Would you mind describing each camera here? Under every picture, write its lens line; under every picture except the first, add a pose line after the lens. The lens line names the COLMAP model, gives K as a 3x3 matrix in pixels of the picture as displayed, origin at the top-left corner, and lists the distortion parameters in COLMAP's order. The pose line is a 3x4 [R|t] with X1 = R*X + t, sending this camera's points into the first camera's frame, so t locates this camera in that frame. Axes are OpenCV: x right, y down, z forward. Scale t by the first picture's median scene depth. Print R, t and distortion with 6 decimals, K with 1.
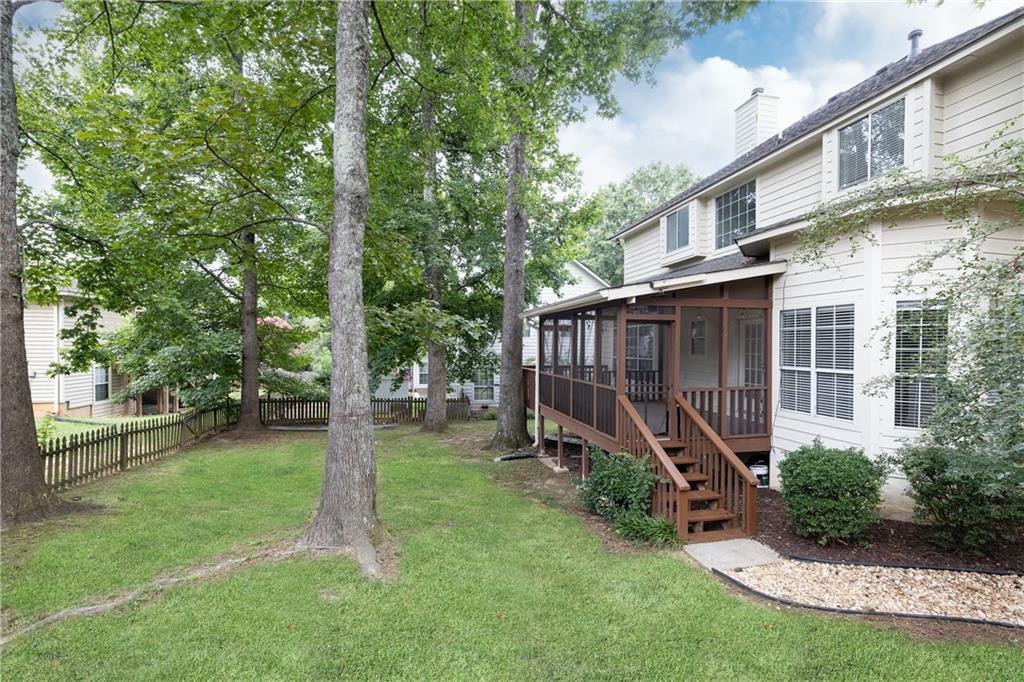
lens RADIAL K [[434.4, 0, 513.3], [0, 434.4, 342.6], [0, 0, 1]] dist [0.001310, 0.002160]
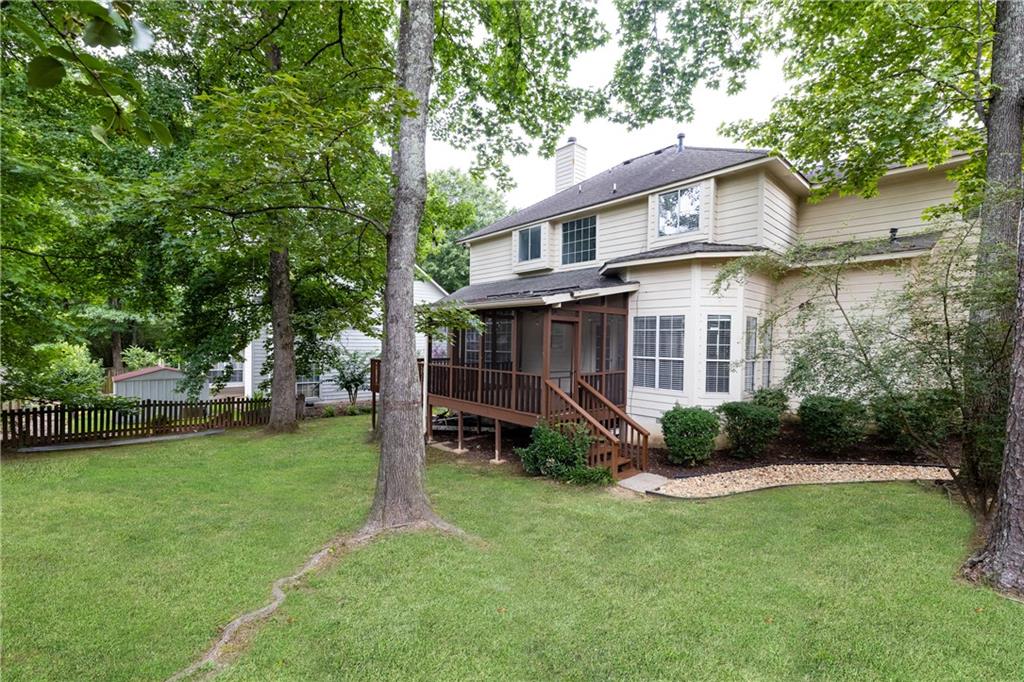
lens RADIAL K [[434.4, 0, 512.1], [0, 434.4, 342.2], [0, 0, 1]] dist [0.001310, 0.002160]
pose [[0.871423, 0.008167, 0.490464, -0.432329], [-0.014270, 0.999860, 0.008704, 0.001926], [-0.490324, -0.014583, 0.871418, -0.042913]]
